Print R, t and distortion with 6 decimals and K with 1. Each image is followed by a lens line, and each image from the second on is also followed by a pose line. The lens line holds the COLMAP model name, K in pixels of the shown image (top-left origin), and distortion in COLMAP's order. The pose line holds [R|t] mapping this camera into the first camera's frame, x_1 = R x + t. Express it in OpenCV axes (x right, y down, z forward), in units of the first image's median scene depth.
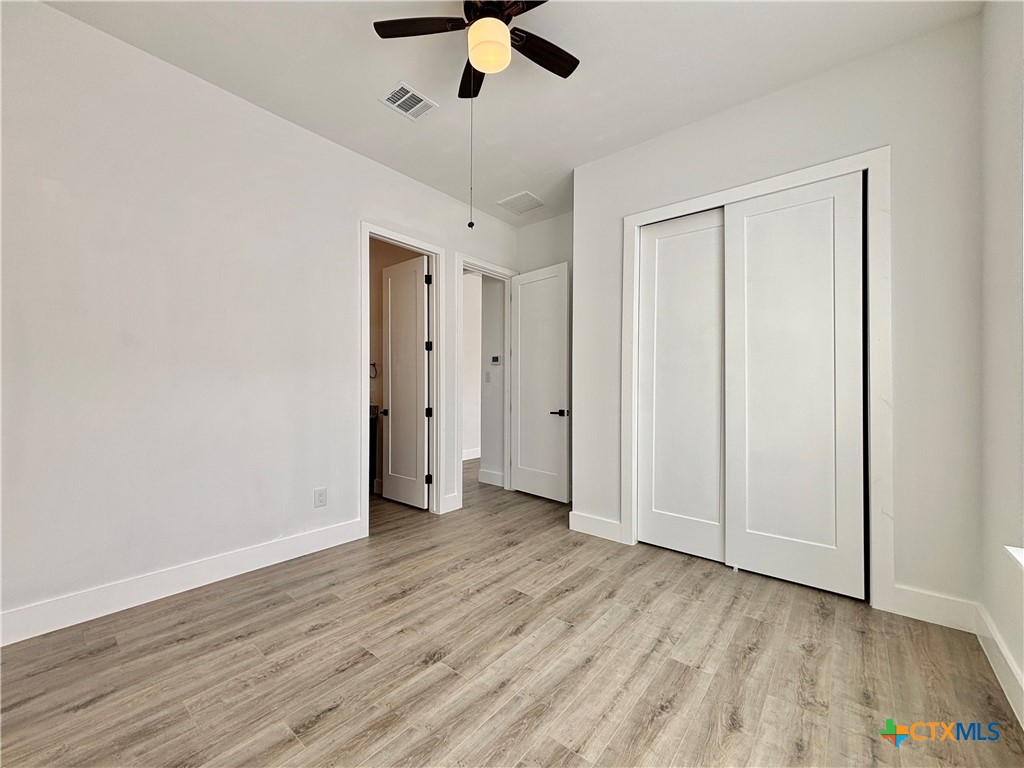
lens RADIAL K [[415.9, 0, 512.0], [0, 415.9, 384.0], [0, 0, 1]] dist [0.000707, -0.000154]
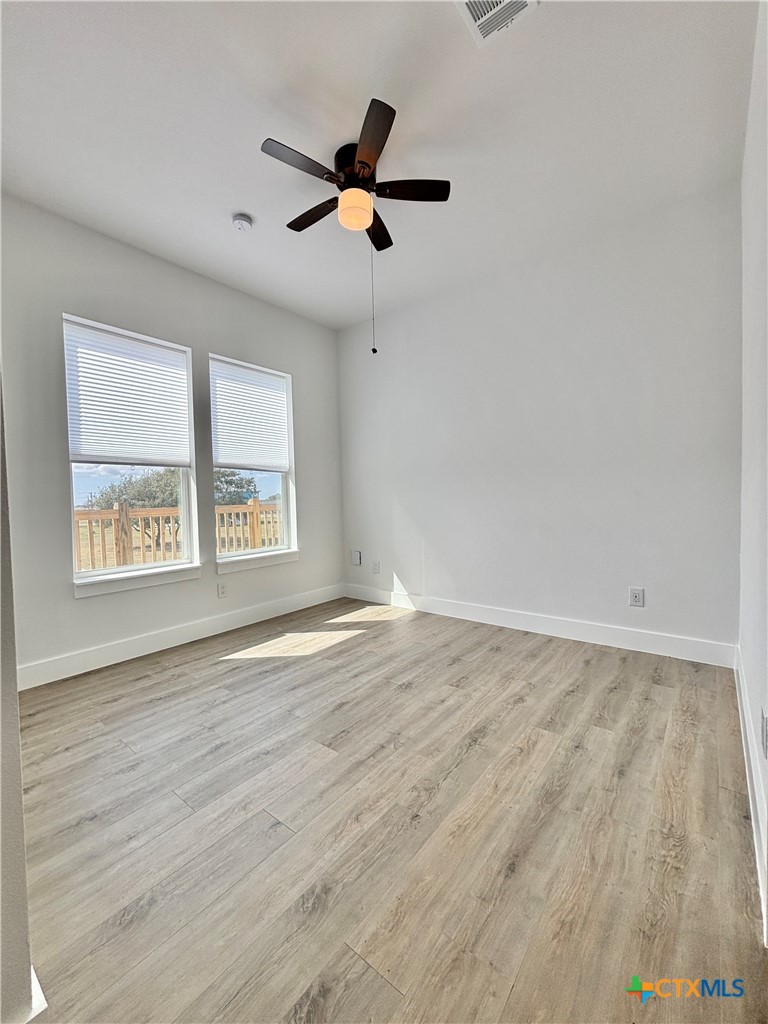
lens RADIAL K [[415.9, 0, 384.0], [0, 415.9, 512.0], [0, 0, 1]] dist [0.000707, -0.000154]
pose [[-0.999686, 0.019026, -0.016299, -0.093960], [0.018533, 0.999382, 0.029873, 0.037540], [0.016857, 0.029561, -0.999421, 2.089797]]
